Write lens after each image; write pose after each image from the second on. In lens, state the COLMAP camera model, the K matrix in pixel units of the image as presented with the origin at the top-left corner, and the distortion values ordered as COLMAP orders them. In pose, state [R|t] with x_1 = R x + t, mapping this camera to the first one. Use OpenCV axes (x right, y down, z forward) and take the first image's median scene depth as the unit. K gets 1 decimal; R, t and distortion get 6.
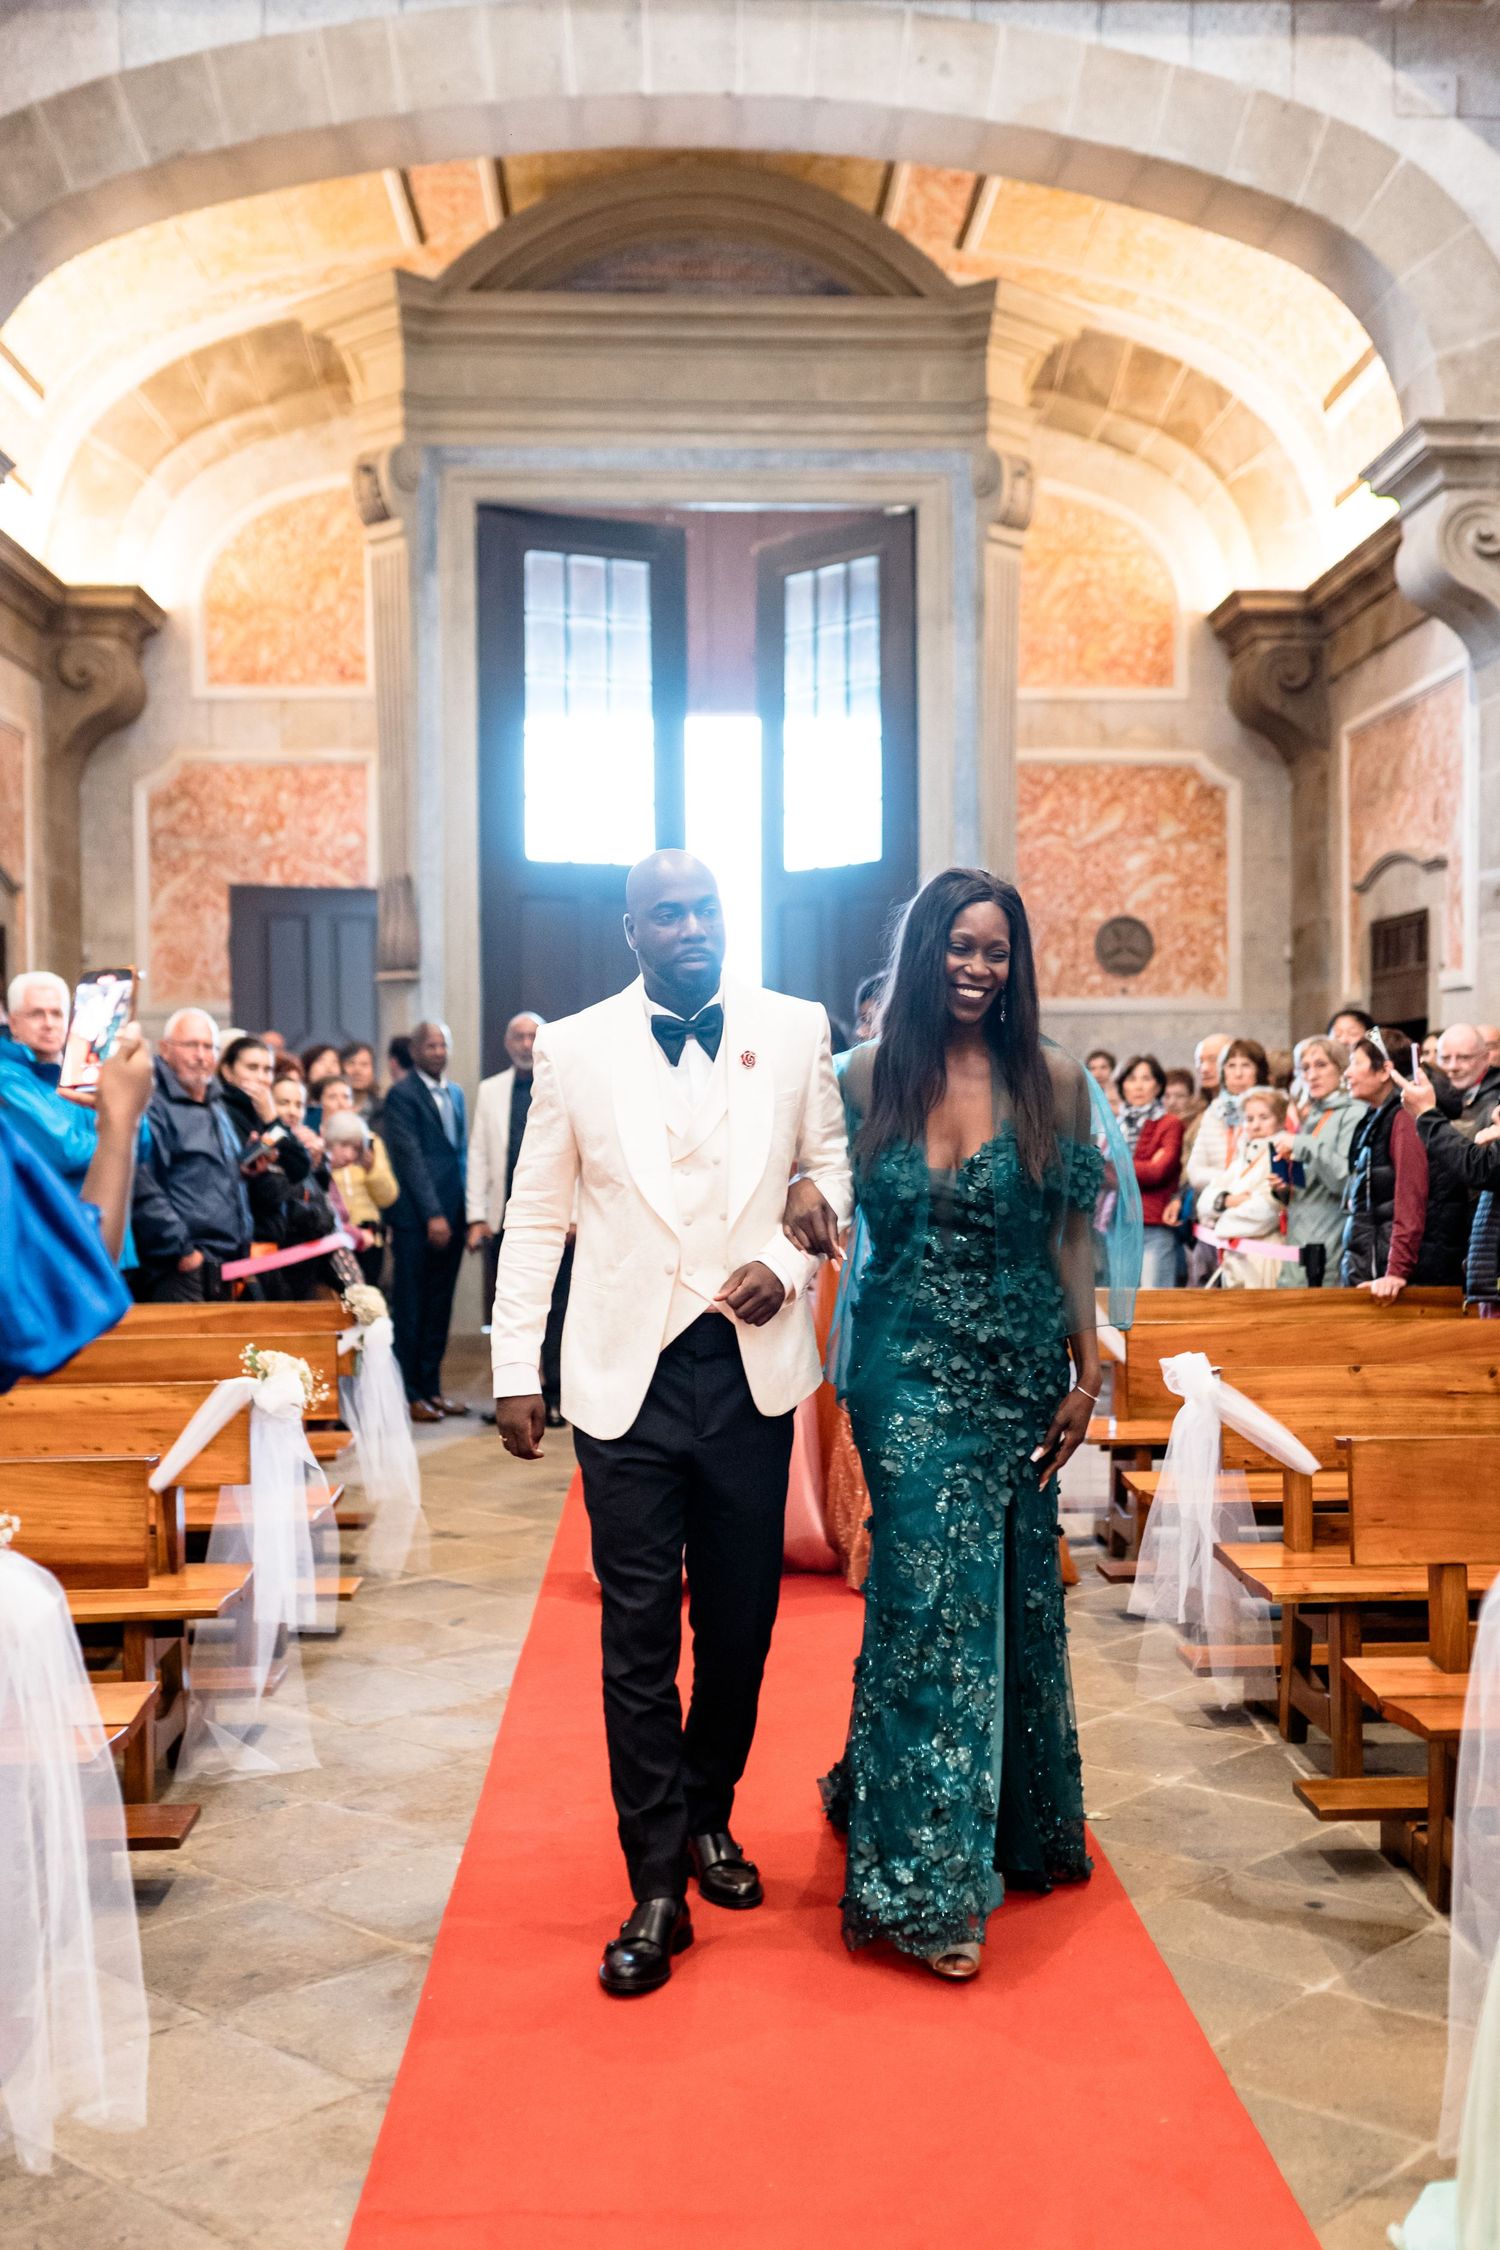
lens RADIAL K [[2384.5, 0, 759.5], [0, 2384.5, 1194.4], [0, 0, 1]] dist [0.014695, -0.009913]
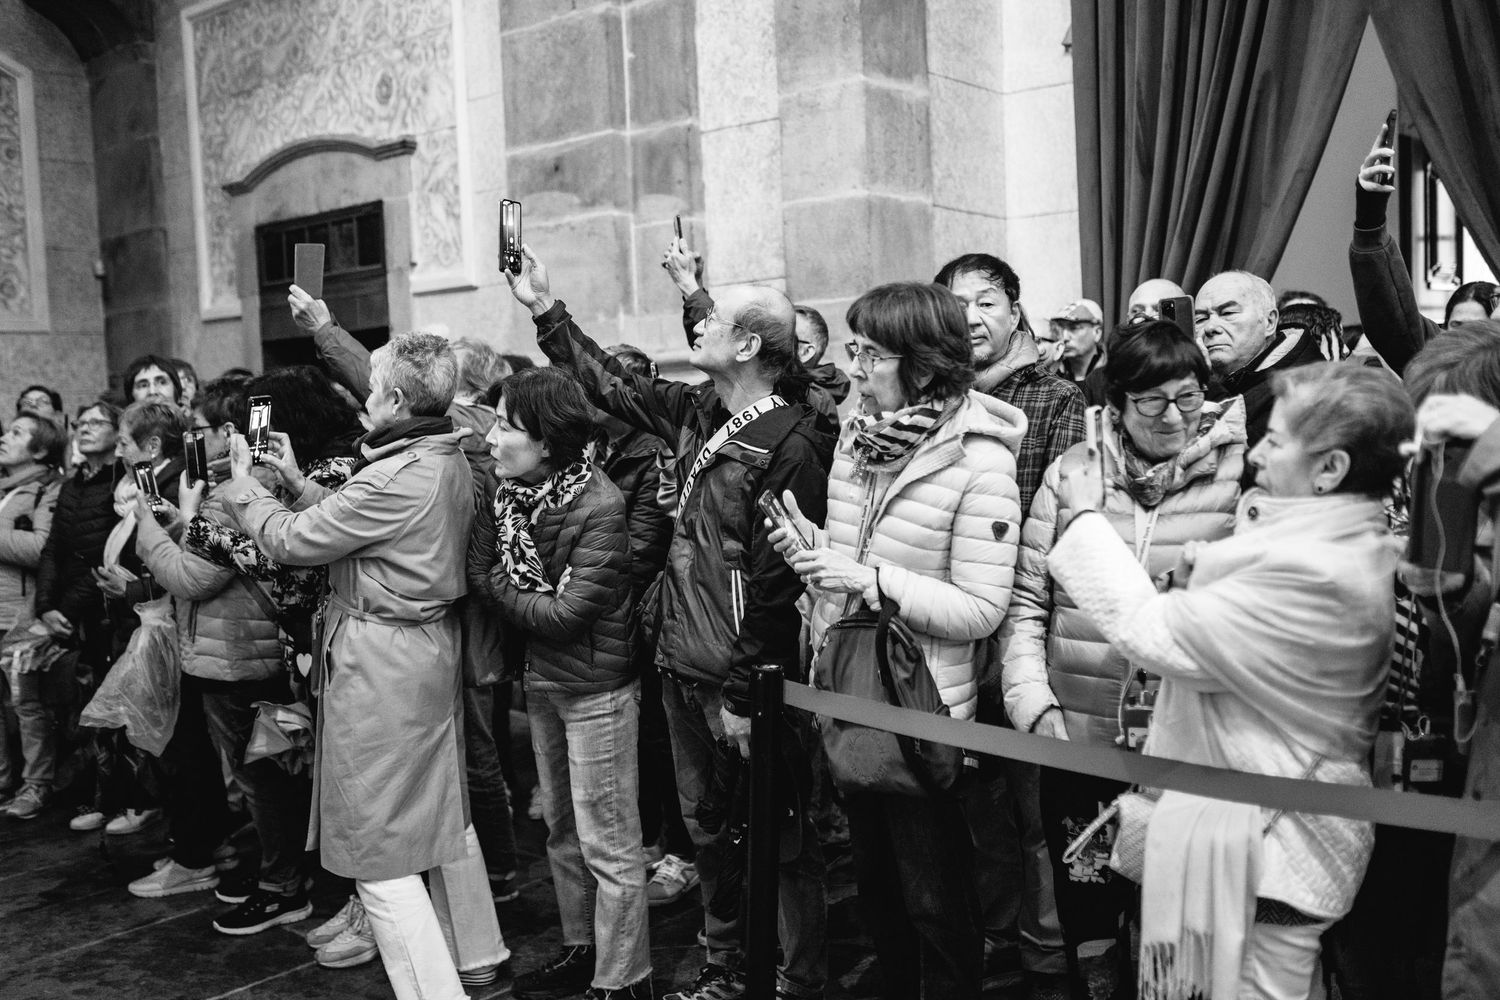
lens RADIAL K [[1443.1, 0, 780.7], [0, 1443.1, 502.5], [0, 0, 1]] dist [0.004362, -0.024314]
pose [[0.673000, -0.072684, 0.736062, -0.016611], [0.063556, 0.997162, 0.040357, -0.018906], [-0.736906, 0.019621, 0.675710, 0.467049]]
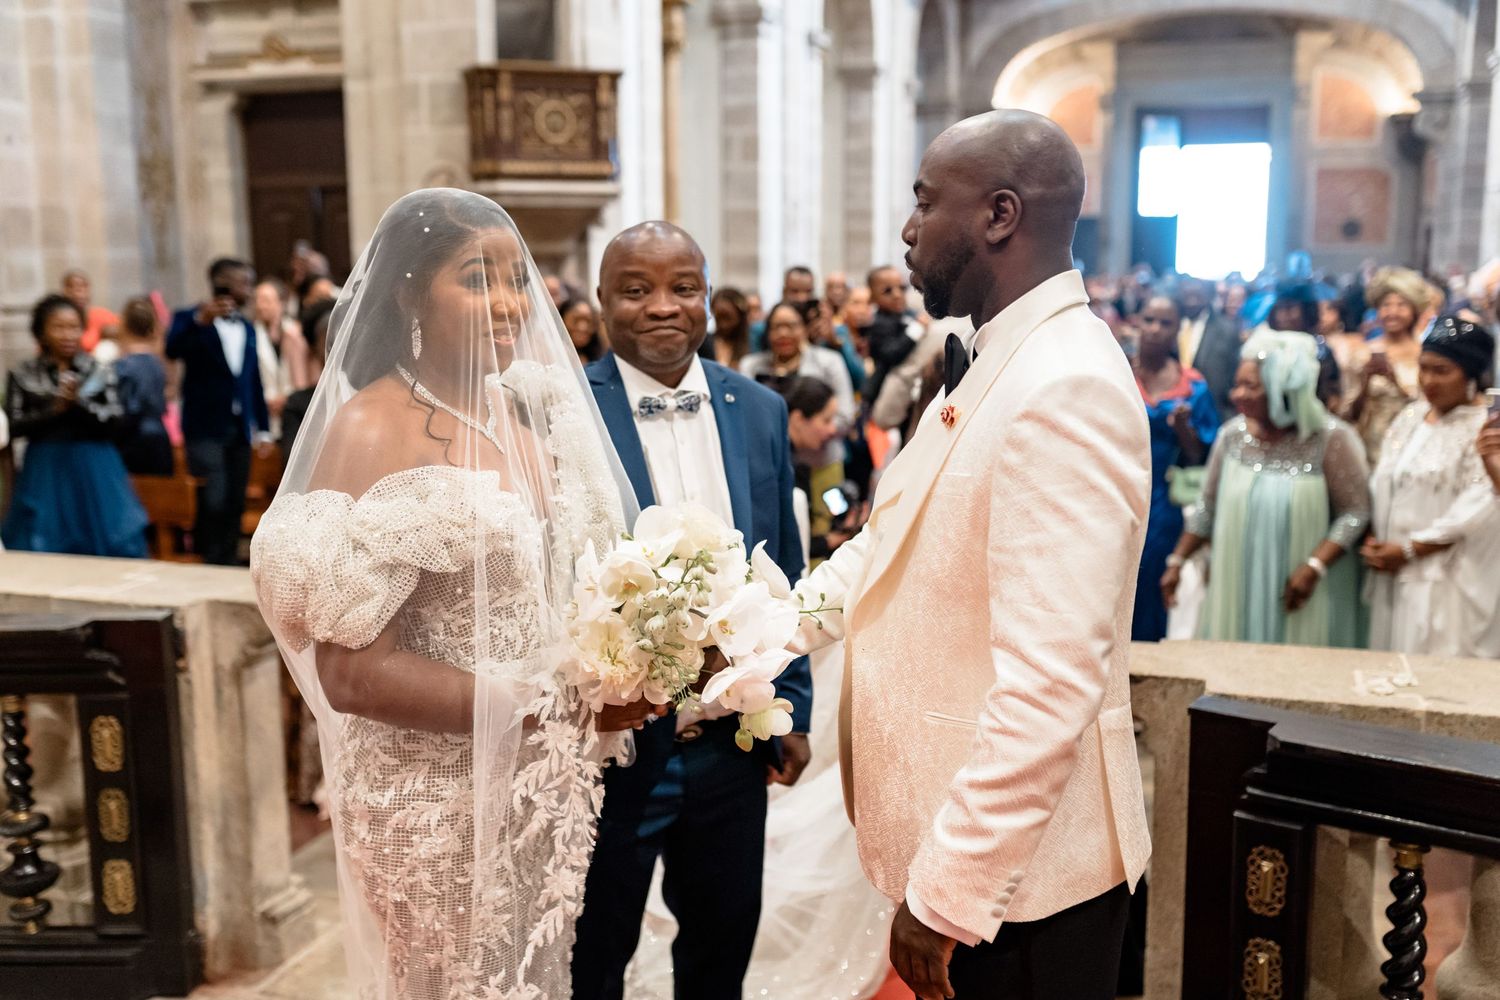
lens RADIAL K [[1472.4, 0, 768.8], [0, 1472.4, 525.7], [0, 0, 1]] dist [0.009583, -0.004376]
pose [[0.938661, 0.067042, -0.338260, 0.125819], [-0.016463, 0.988513, 0.150237, -0.003960], [0.344447, -0.135453, 0.928983, -1.056365]]
